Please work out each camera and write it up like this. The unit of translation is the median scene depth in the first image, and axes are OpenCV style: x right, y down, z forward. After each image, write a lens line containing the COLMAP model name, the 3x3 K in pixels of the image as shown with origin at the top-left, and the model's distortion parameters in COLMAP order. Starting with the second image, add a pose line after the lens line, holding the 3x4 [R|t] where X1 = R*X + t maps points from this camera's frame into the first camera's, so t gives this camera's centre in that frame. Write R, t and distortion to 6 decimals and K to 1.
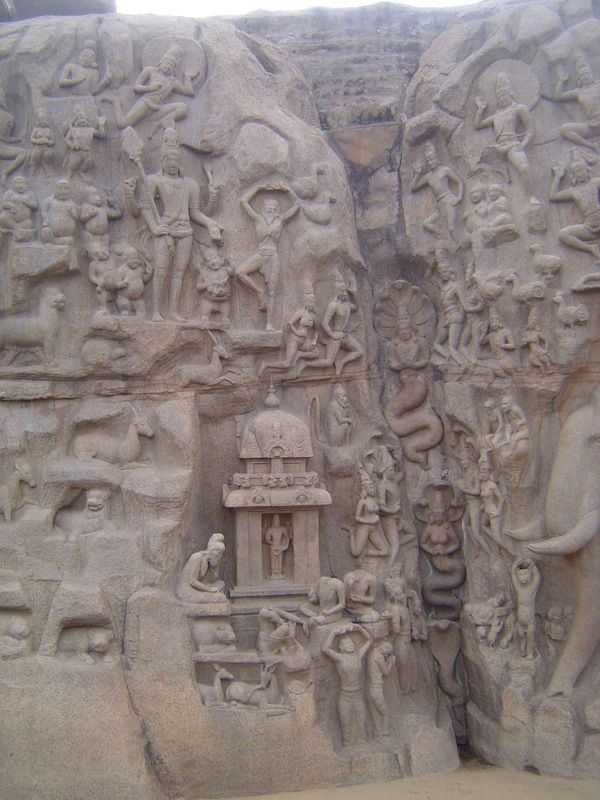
lens RADIAL K [[910.7, 0, 300.0], [0, 910.7, 400.0], [0, 0, 1]] dist [-0.137021, -0.016386]
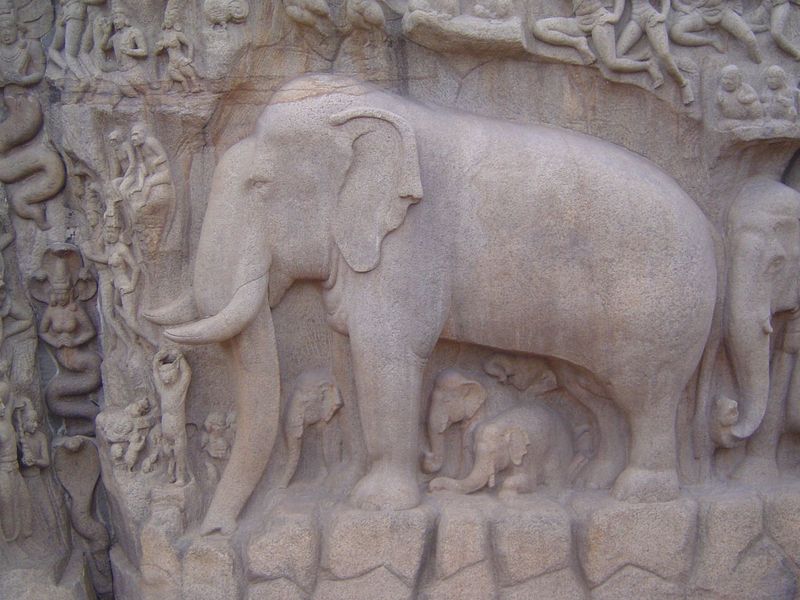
lens RADIAL K [[1185.7, 0, 400.0], [0, 1185.7, 300.0], [0, 0, 1]] dist [-0.102896, -0.064707]
pose [[0.959293, -0.036390, 0.280059, 0.160961], [-0.002595, 0.990486, 0.137592, 0.005133], [-0.282402, -0.132718, 0.950071, 0.045383]]
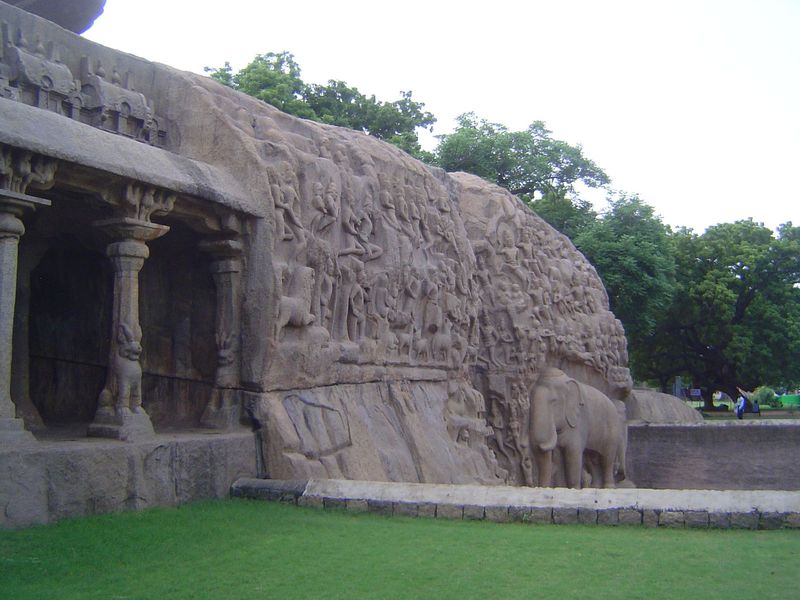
lens RADIAL K [[910.7, 0, 400.0], [0, 910.7, 300.0], [0, 0, 1]] dist [-0.137021, -0.016386]
pose [[0.455152, 0.093209, 0.885522, -1.883813], [-0.016289, 0.995211, -0.096382, 0.015430], [-0.890265, 0.029444, 0.454490, 0.248627]]
